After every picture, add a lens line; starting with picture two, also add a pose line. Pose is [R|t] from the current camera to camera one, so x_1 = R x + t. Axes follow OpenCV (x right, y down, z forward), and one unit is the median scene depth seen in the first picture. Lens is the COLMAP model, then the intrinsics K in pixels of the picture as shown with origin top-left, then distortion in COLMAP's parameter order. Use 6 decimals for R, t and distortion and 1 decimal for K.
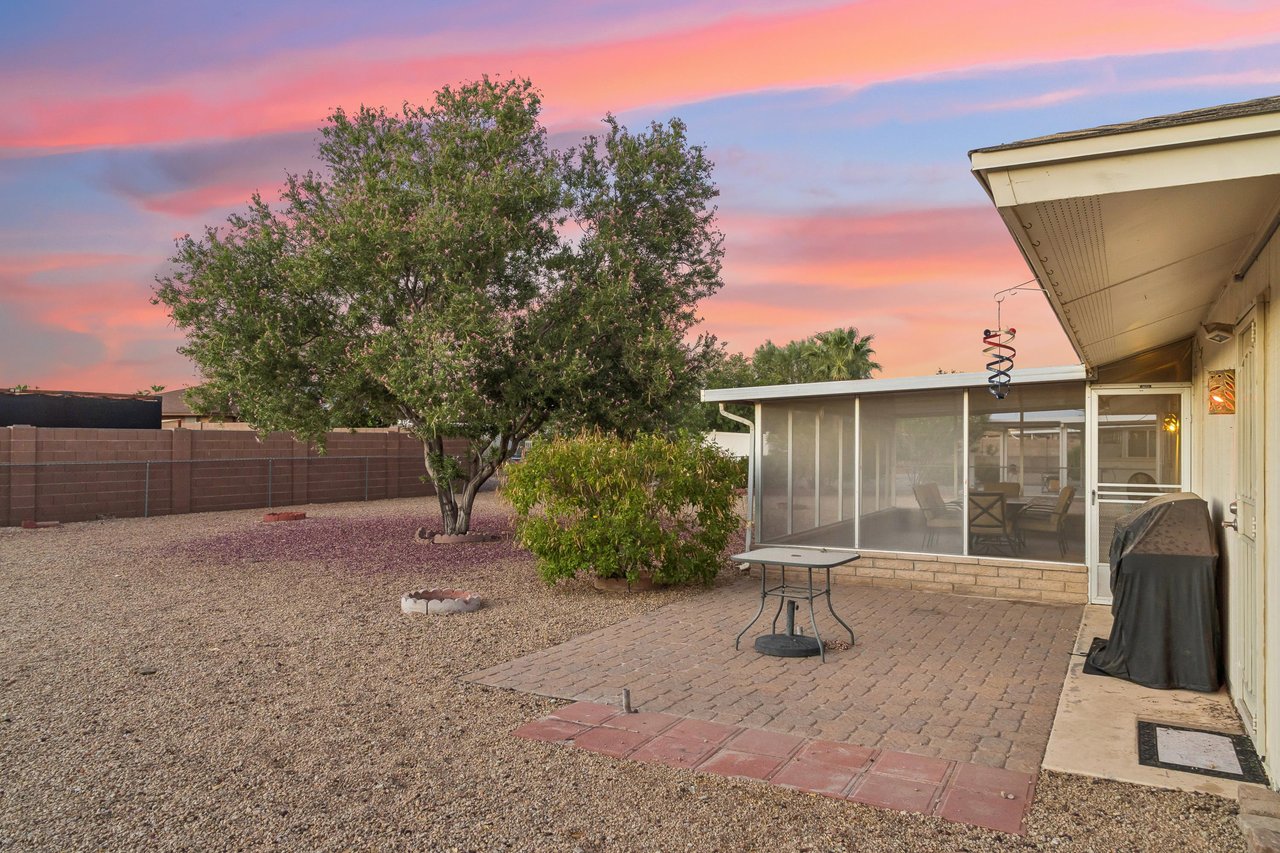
lens RADIAL K [[879.5, 0, 640.0], [0, 879.5, 426.5], [0, 0, 1]] dist [0.000843, 0.000720]
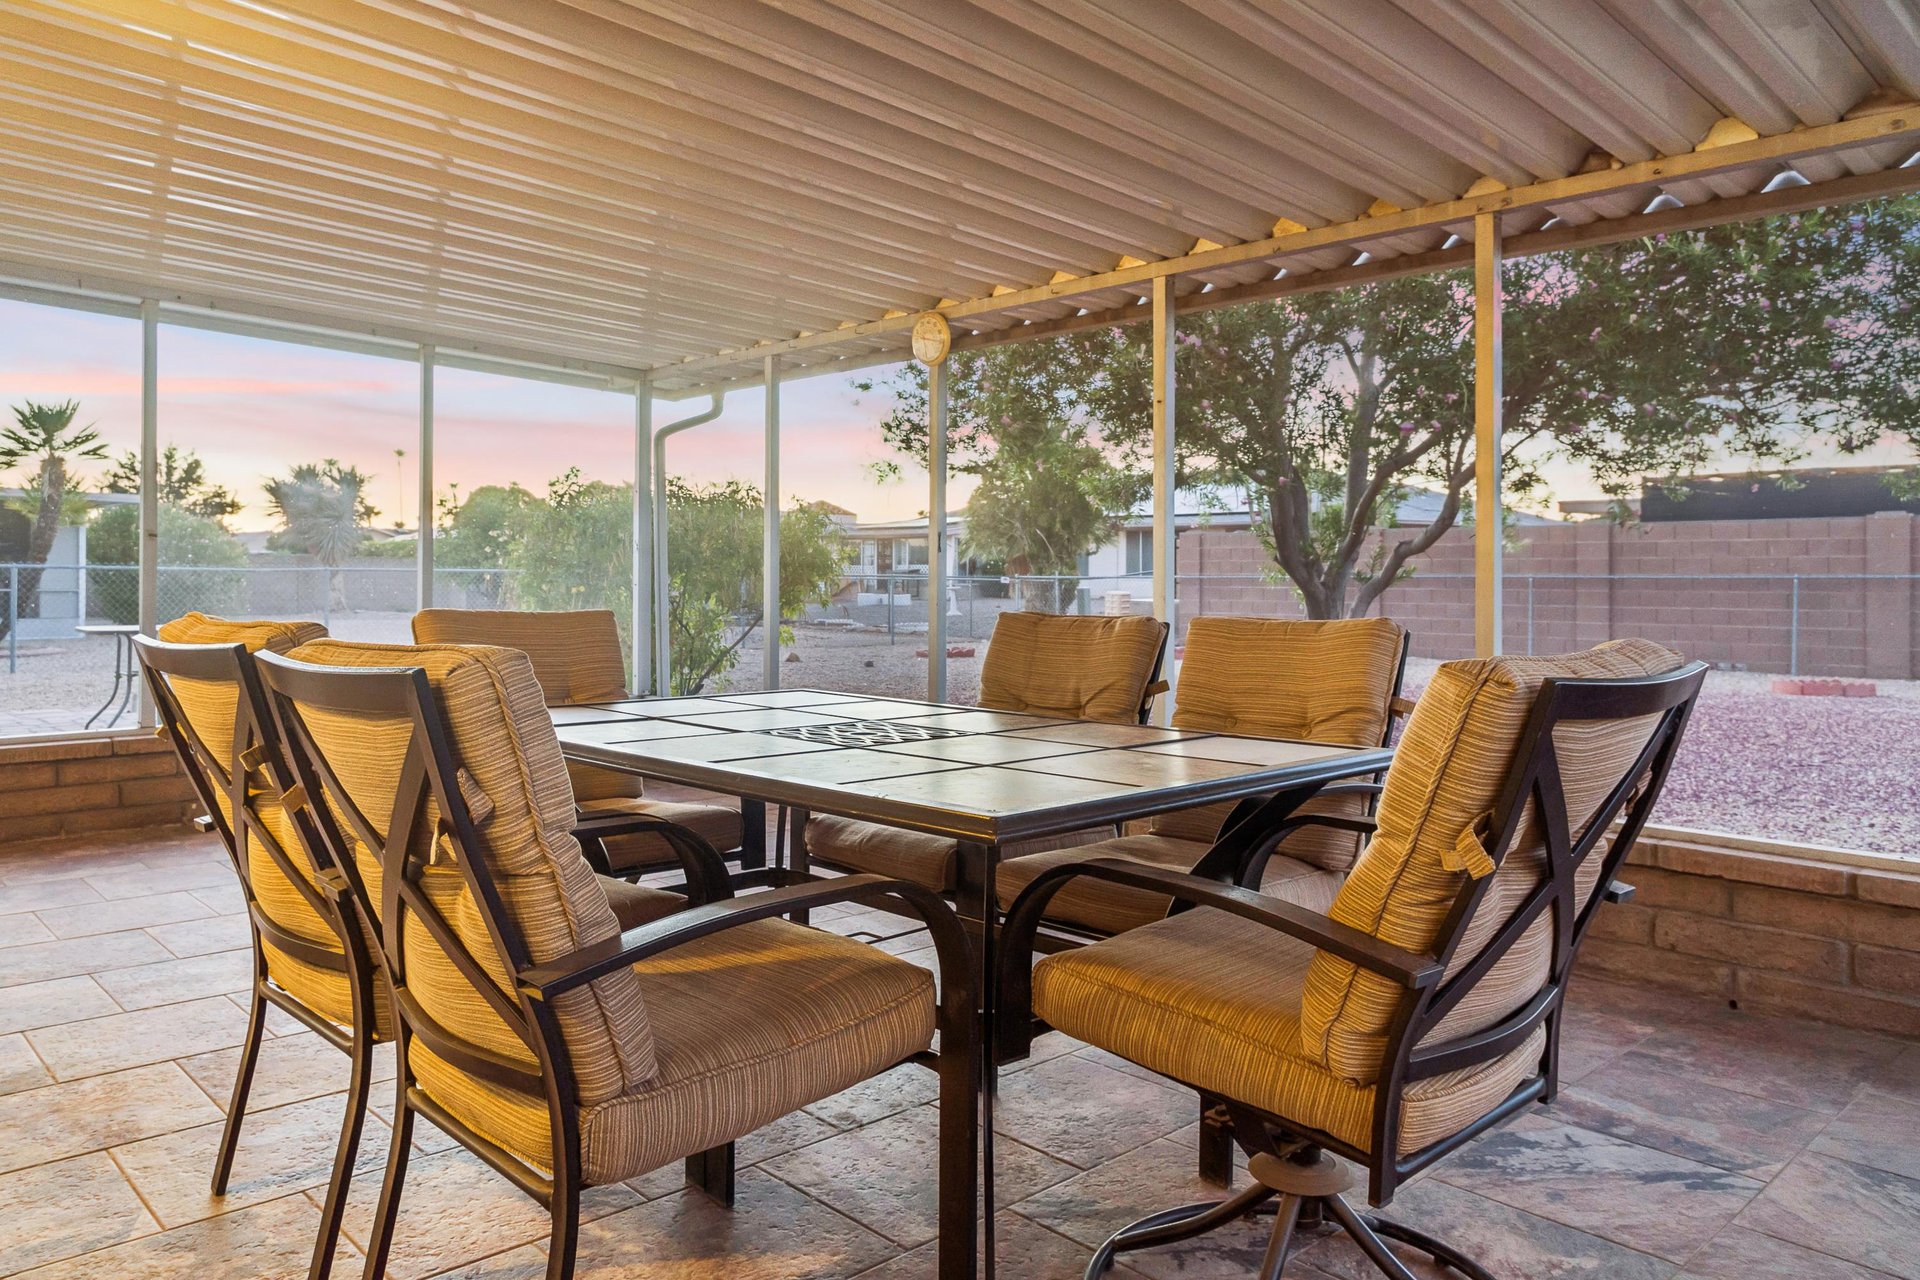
lens RADIAL K [[1319.3, 0, 960.0], [0, 1319.3, 640.0], [0, 0, 1]] dist [0.000843, 0.000720]
pose [[-0.288442, 0.018454, -0.957320, 0.412560], [-0.006748, 0.999750, 0.021305, 0.069959], [0.957474, 0.012605, -0.288245, 0.775783]]
